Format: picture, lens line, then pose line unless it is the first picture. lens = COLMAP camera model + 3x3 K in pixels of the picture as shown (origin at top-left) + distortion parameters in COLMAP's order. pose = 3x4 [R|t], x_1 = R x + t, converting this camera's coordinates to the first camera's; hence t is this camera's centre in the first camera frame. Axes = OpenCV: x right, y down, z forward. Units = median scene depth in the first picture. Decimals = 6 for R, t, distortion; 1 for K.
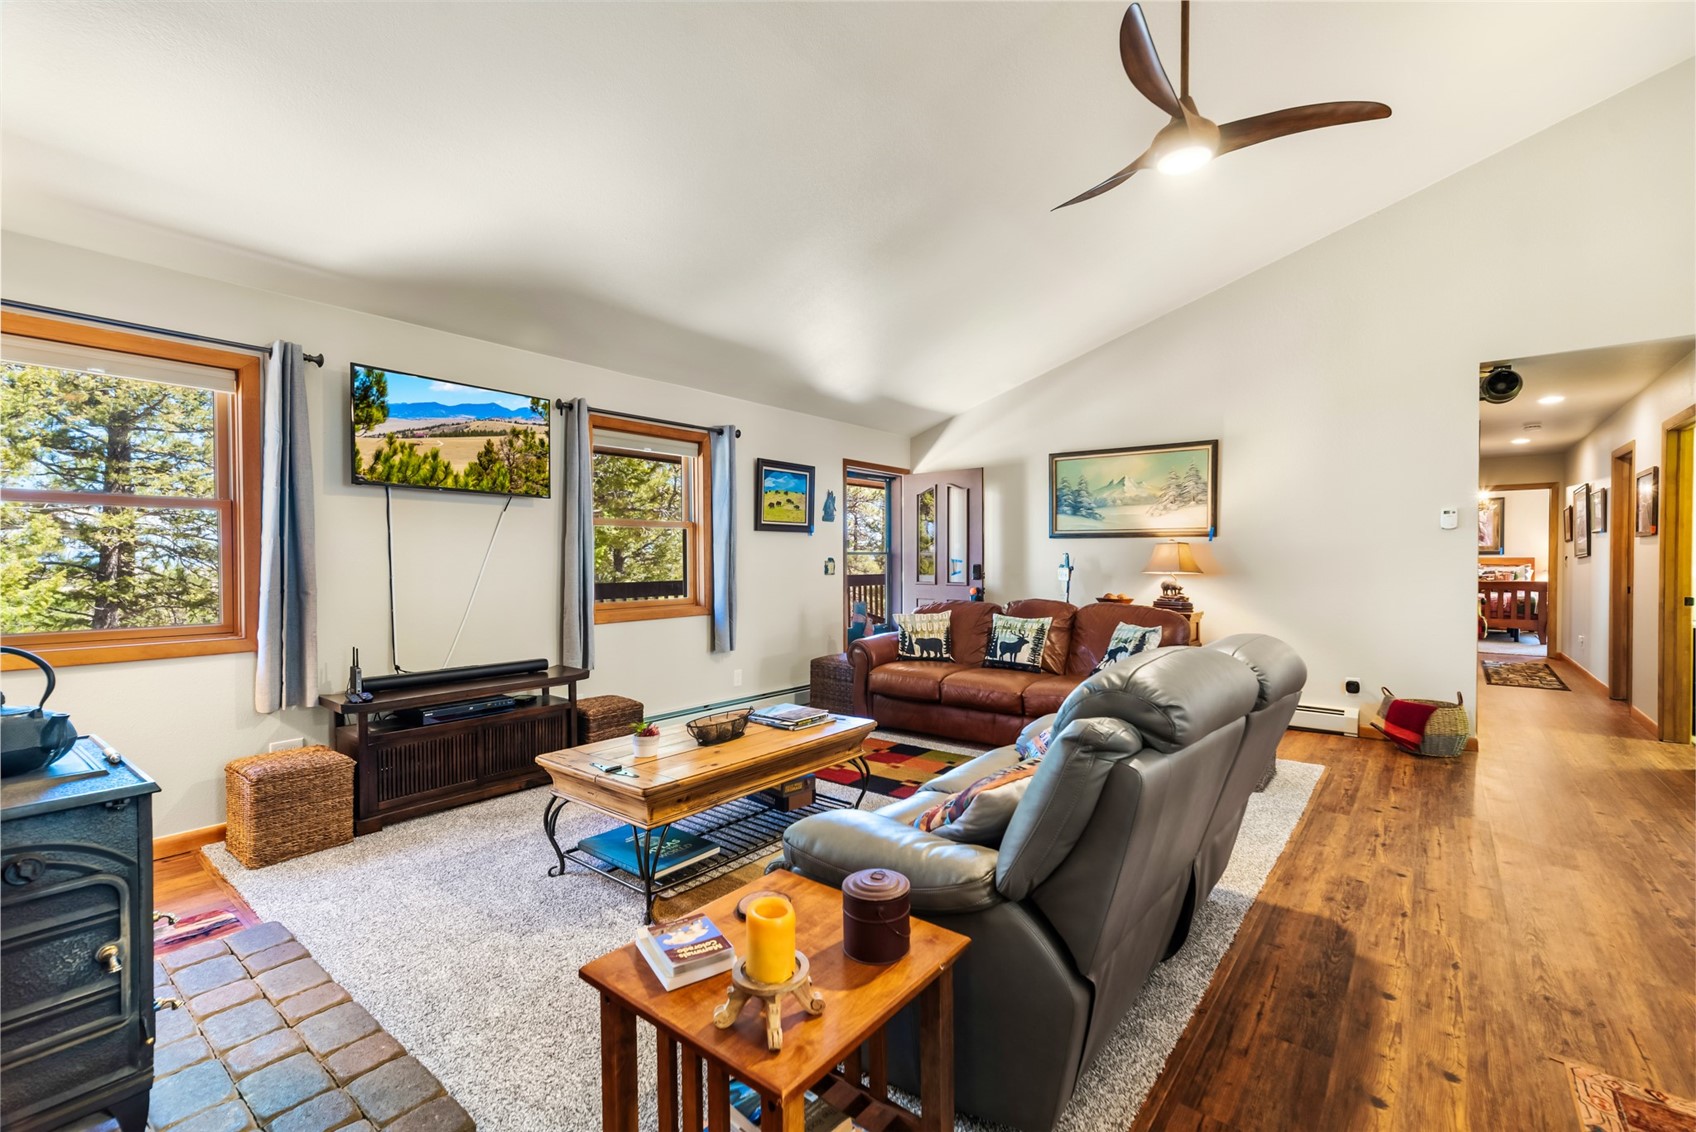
lens RADIAL K [[731.2, 0, 856.6], [0, 731.2, 569.1], [0, 0, 1]] dist [0.006772, 0.000916]
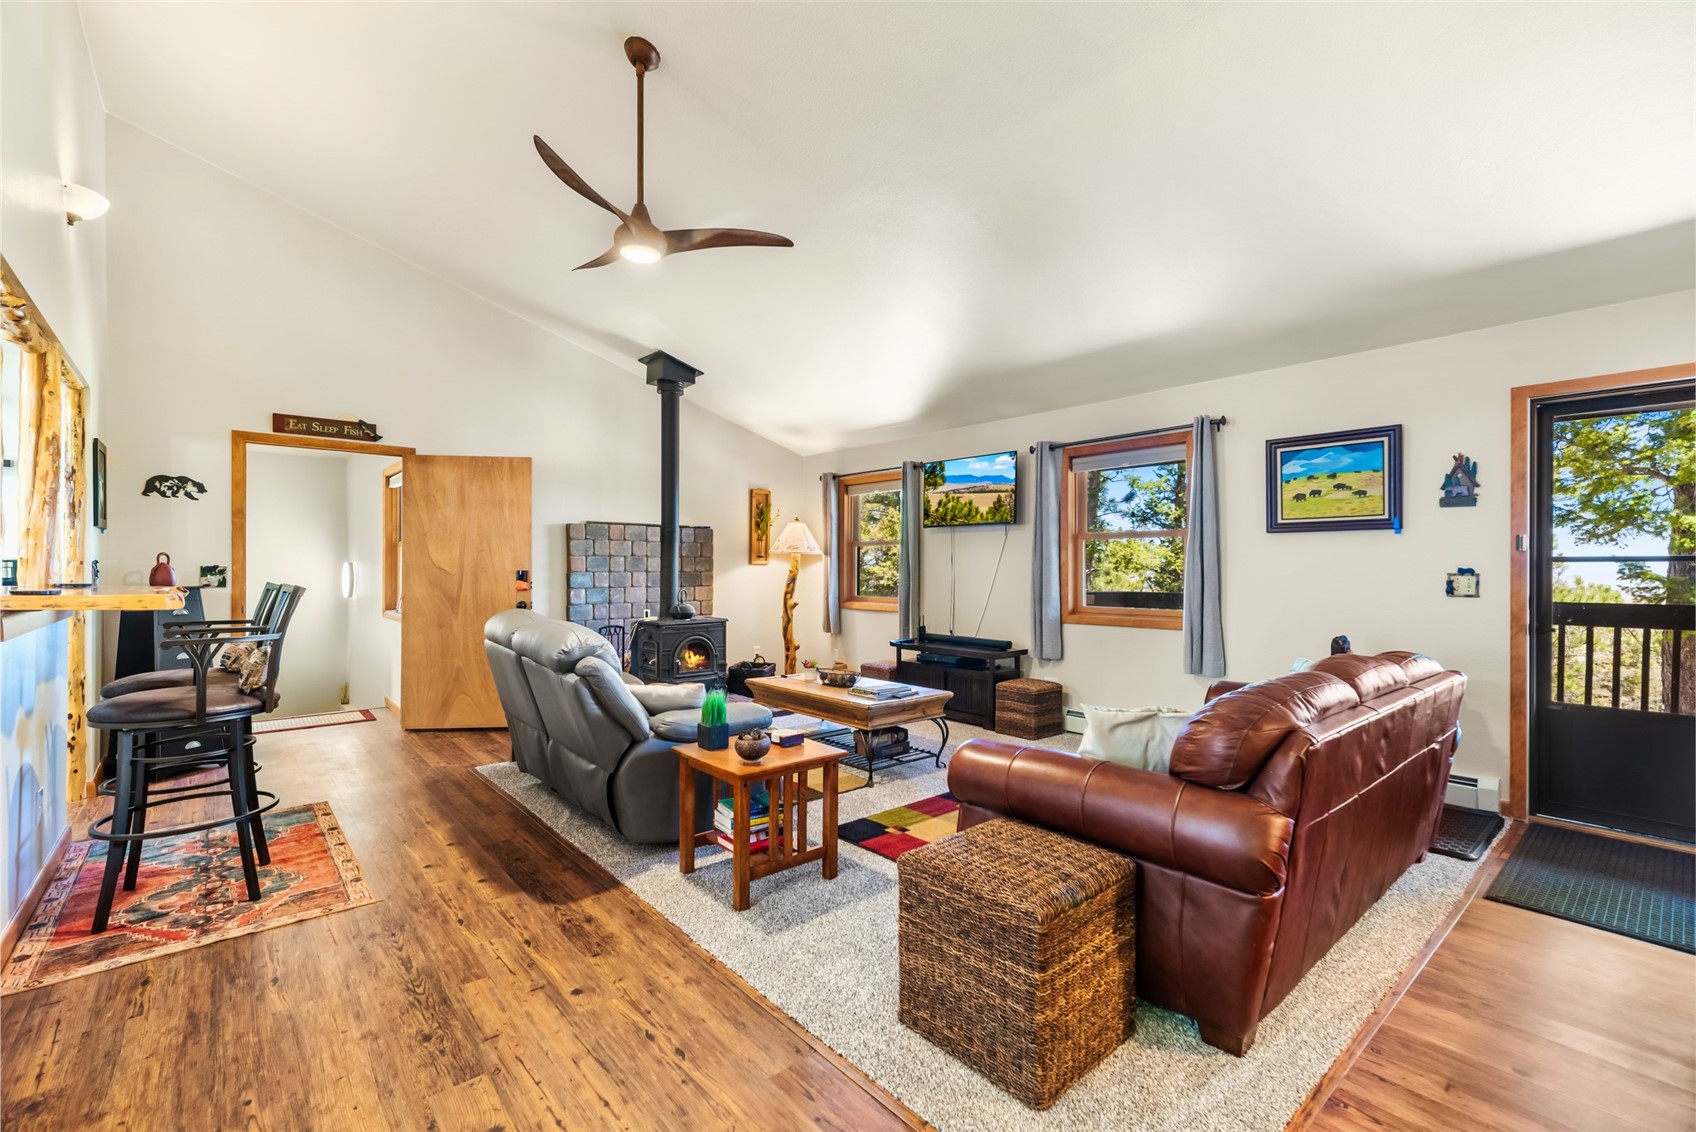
lens RADIAL K [[731.2, 0, 850.4], [0, 731.2, 569.7], [0, 0, 1]] dist [0.006772, 0.000916]
pose [[-0.186034, 0.004767, -0.982532, 1.054191], [-0.015116, 0.999856, 0.007713, -0.018819], [0.982427, 0.016286, -0.185935, 1.041324]]
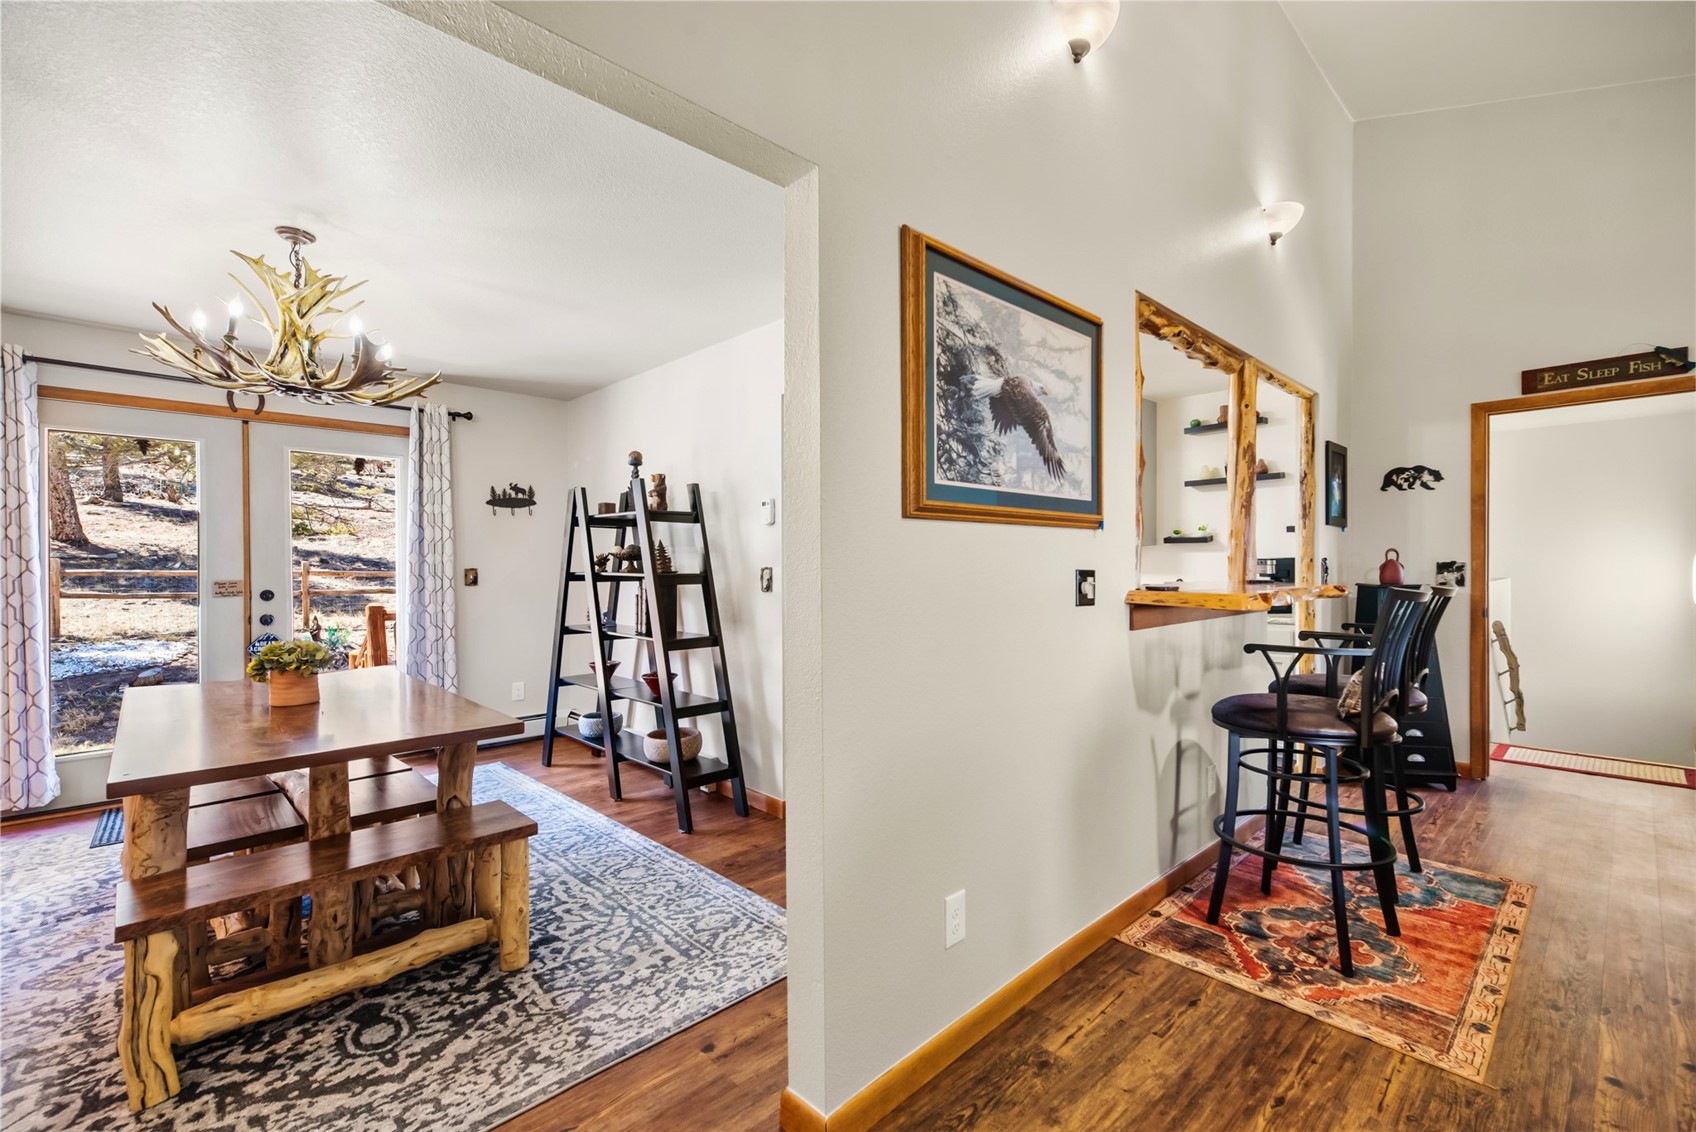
lens RADIAL K [[731.2, 0, 848.7], [0, 731.2, 569.3], [0, 0, 1]] dist [0.006772, 0.000916]
pose [[-0.990573, 0.008231, 0.136735, 0.770679], [0.010765, 0.999784, 0.017805, -0.017394], [-0.136559, 0.019109, -0.990448, 0.966489]]
